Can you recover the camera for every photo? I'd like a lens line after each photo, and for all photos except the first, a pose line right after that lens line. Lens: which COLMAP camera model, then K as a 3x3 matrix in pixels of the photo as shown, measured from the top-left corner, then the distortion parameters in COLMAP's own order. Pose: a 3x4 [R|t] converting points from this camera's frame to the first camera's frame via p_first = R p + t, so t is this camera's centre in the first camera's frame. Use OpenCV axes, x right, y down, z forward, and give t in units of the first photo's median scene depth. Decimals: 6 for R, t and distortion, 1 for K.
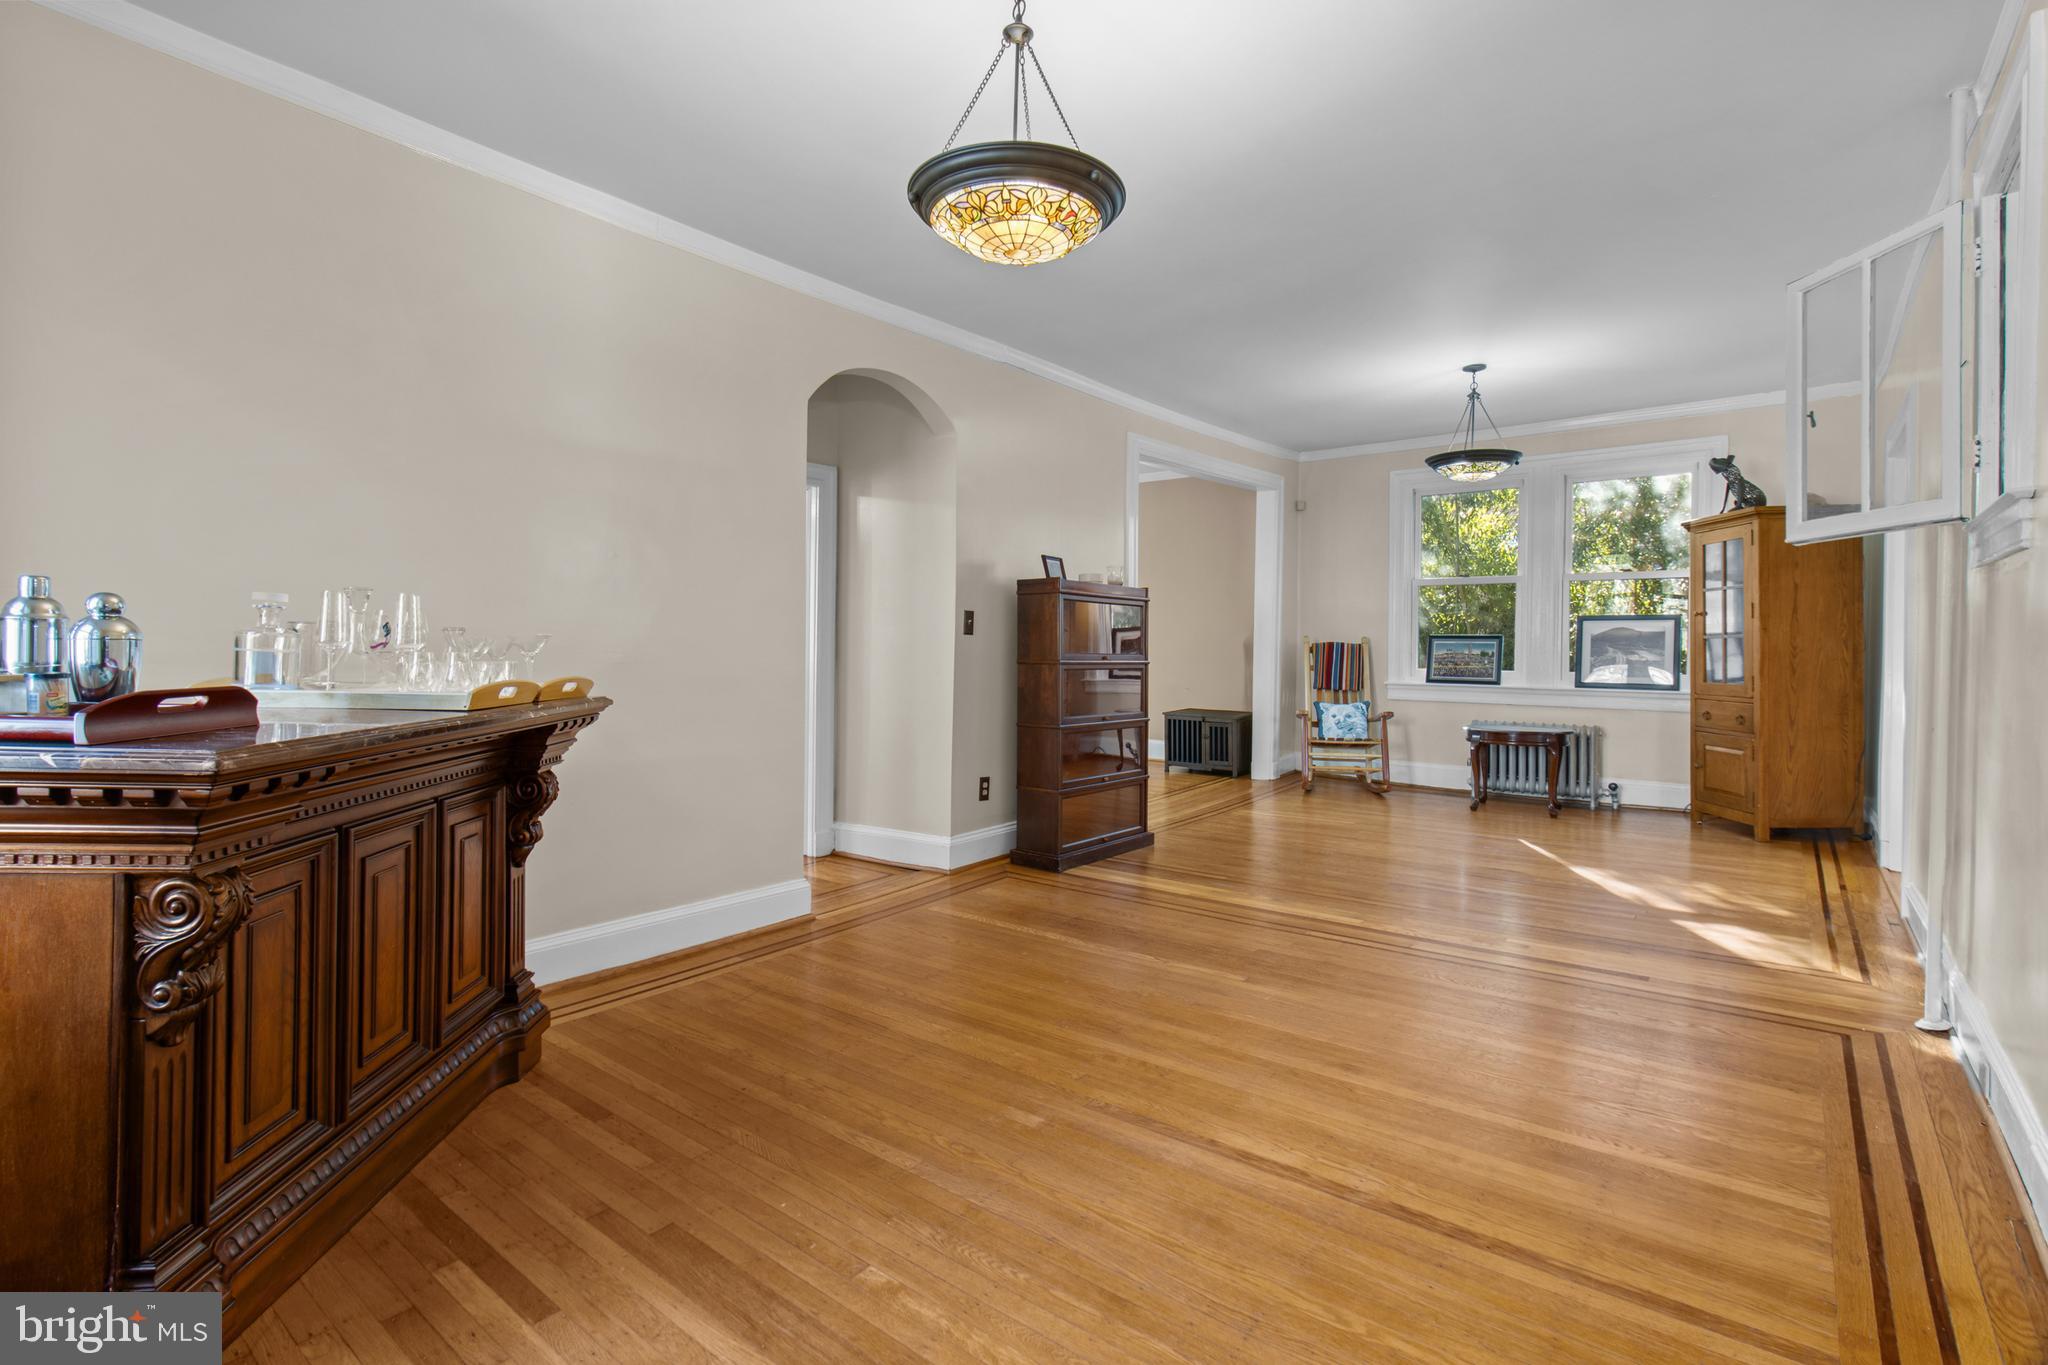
lens RADIAL K [[956.7, 0, 1028.2], [0, 956.7, 662.8], [0, 0, 1]] dist [0.000975, 0.000241]
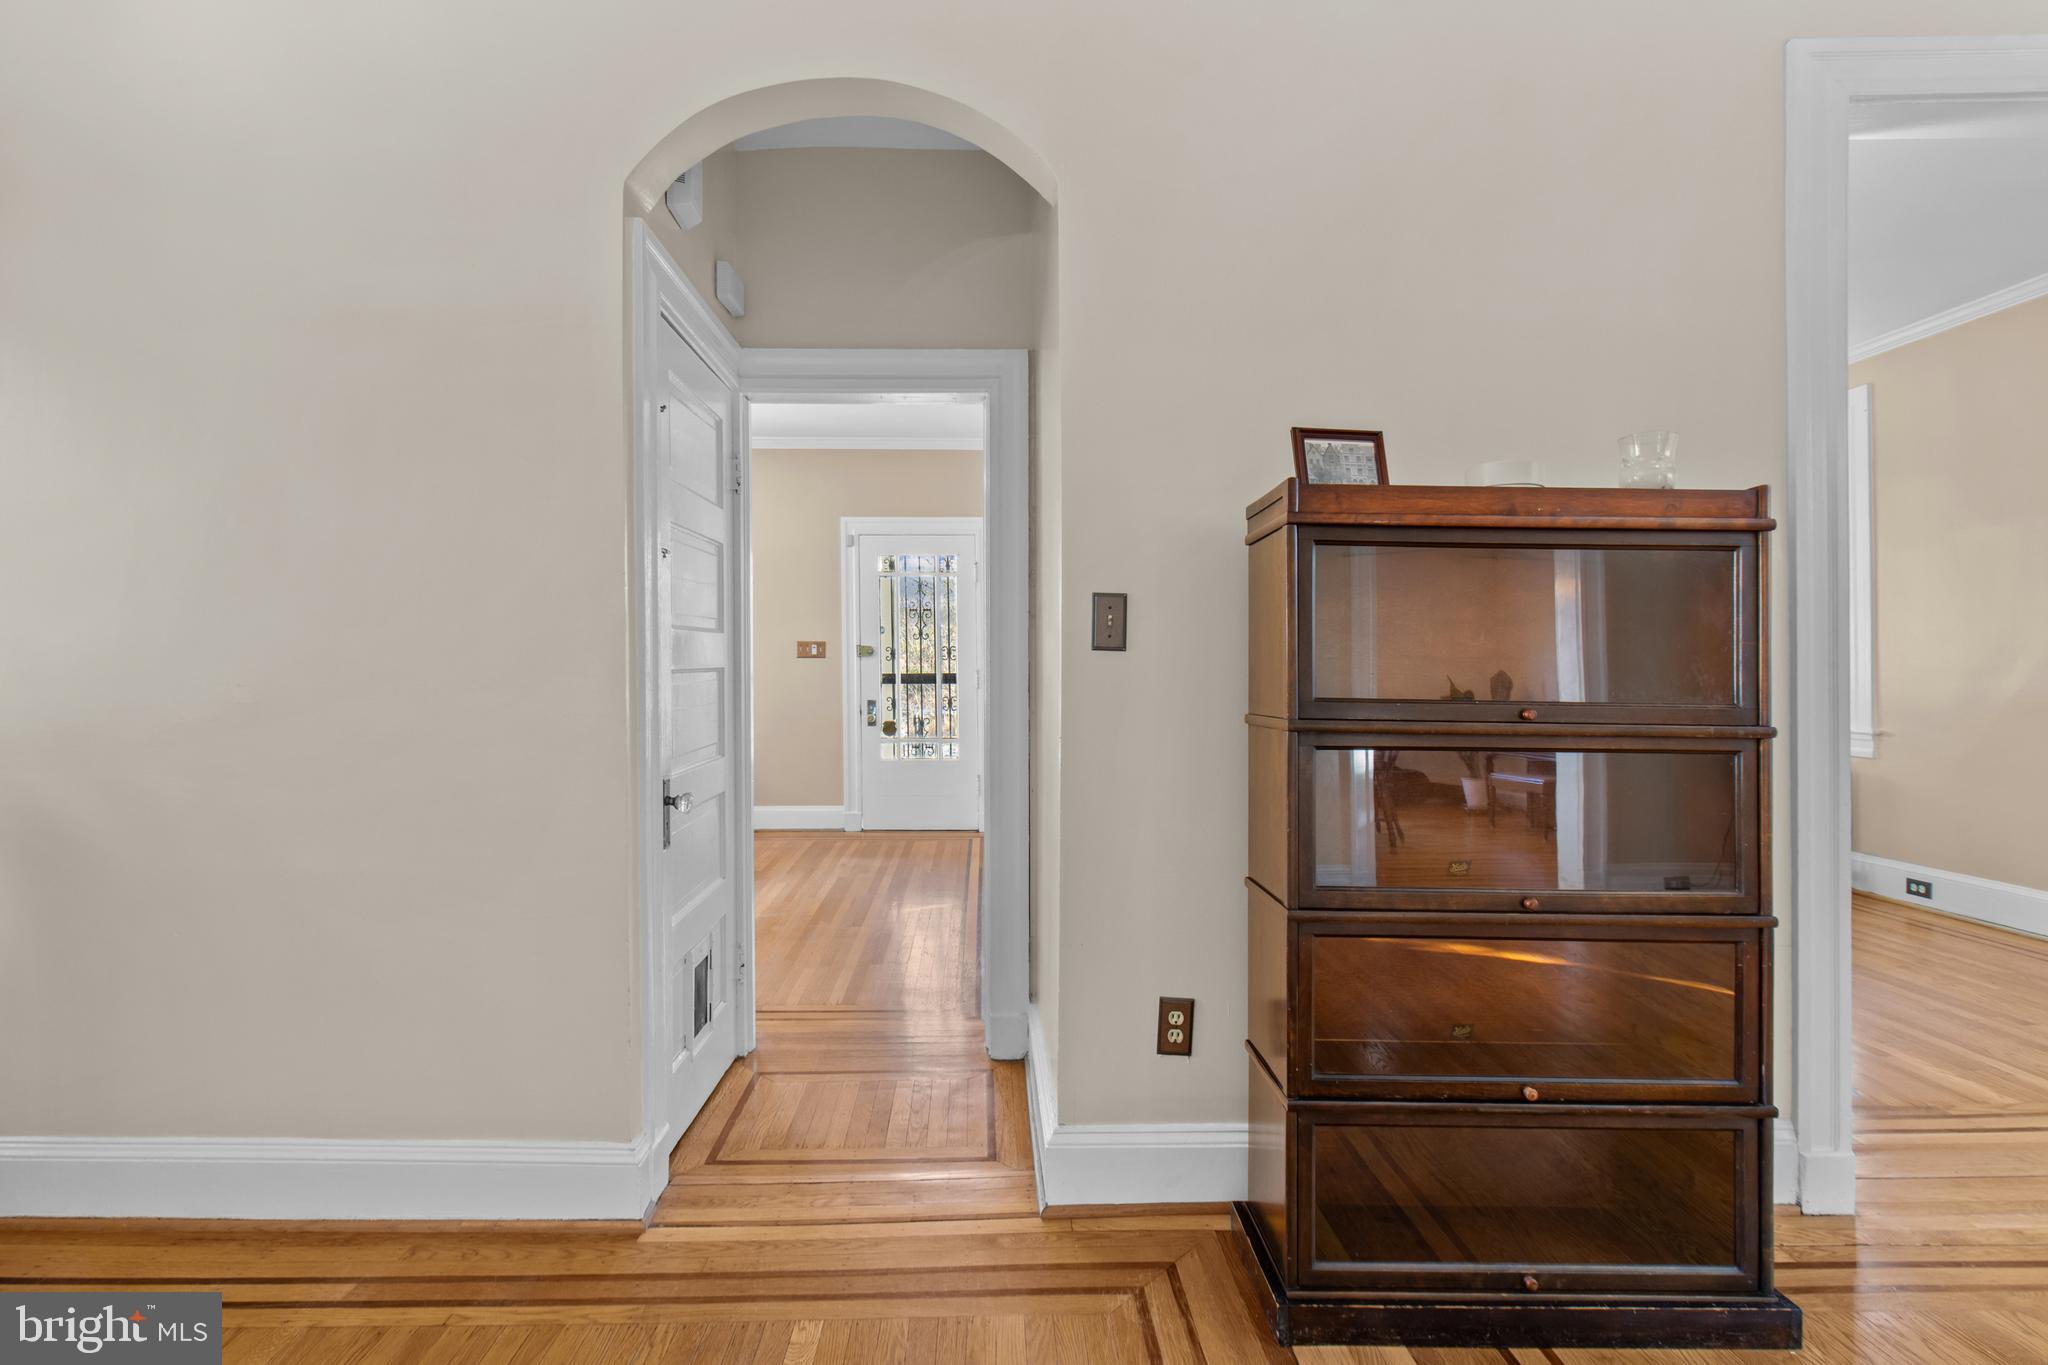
lens RADIAL K [[990.3, 0, 1022.2], [0, 990.3, 670.2], [0, 0, 1]] dist [0.000774, -0.000189]
pose [[0.623984, -0.008174, -0.781394, 0.246420], [-0.009466, 0.999793, -0.018017, -0.012729], [0.781379, 0.018639, 0.623778, 0.684527]]
